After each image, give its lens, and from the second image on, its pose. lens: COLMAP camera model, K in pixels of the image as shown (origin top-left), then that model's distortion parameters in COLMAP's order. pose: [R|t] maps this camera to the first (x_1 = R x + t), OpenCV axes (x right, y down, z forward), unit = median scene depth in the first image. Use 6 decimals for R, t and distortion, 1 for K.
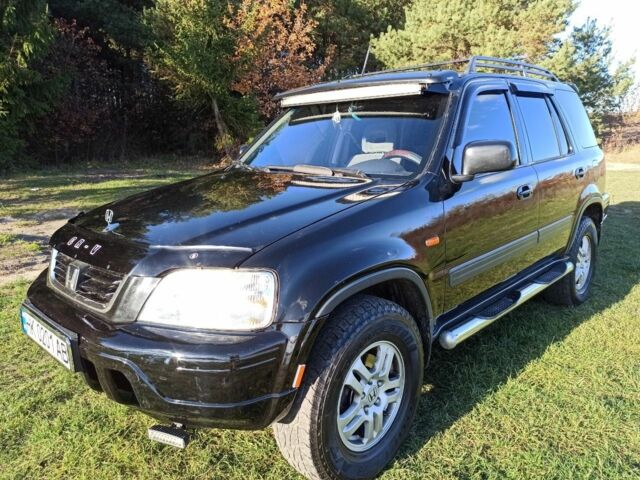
lens RADIAL K [[469.8, 0, 320.0], [0, 469.8, 240.0], [0, 0, 1]] dist [0.045230, -0.032238]
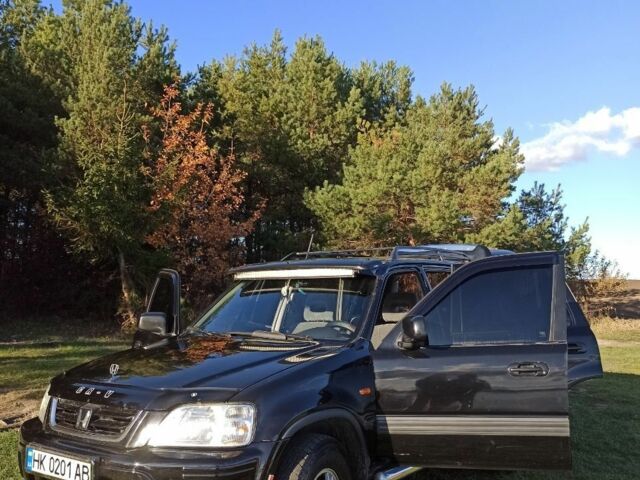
lens RADIAL K [[625.3, 0, 322.6], [0, 625.3, 240.2], [0, 0, 1]] dist [0.057484, -0.040519]
pose [[0.990324, 0.037809, 0.133523, -0.023365], [0.004204, 0.953553, -0.301196, 0.023690], [-0.138710, 0.298843, 0.944168, -0.140437]]
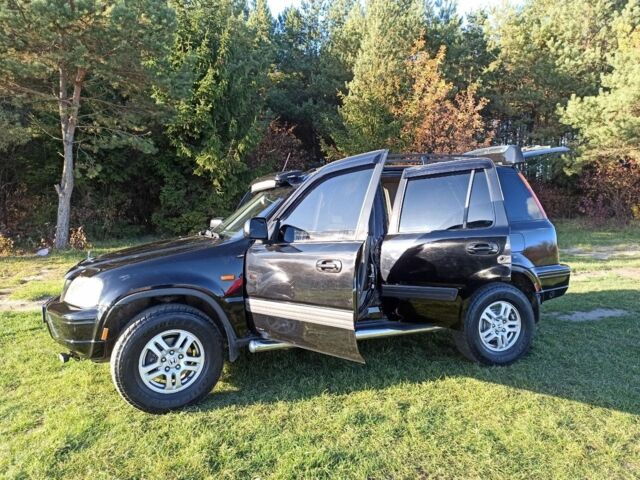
lens RADIAL K [[469.8, 0, 320.0], [0, 469.8, 240.0], [0, 0, 1]] dist [0.045230, -0.032238]
pose [[0.882911, 0.028194, -0.468693, 0.243909], [-0.094405, 0.988471, -0.118377, 0.006866], [0.459952, 0.148763, 0.875393, -0.060041]]
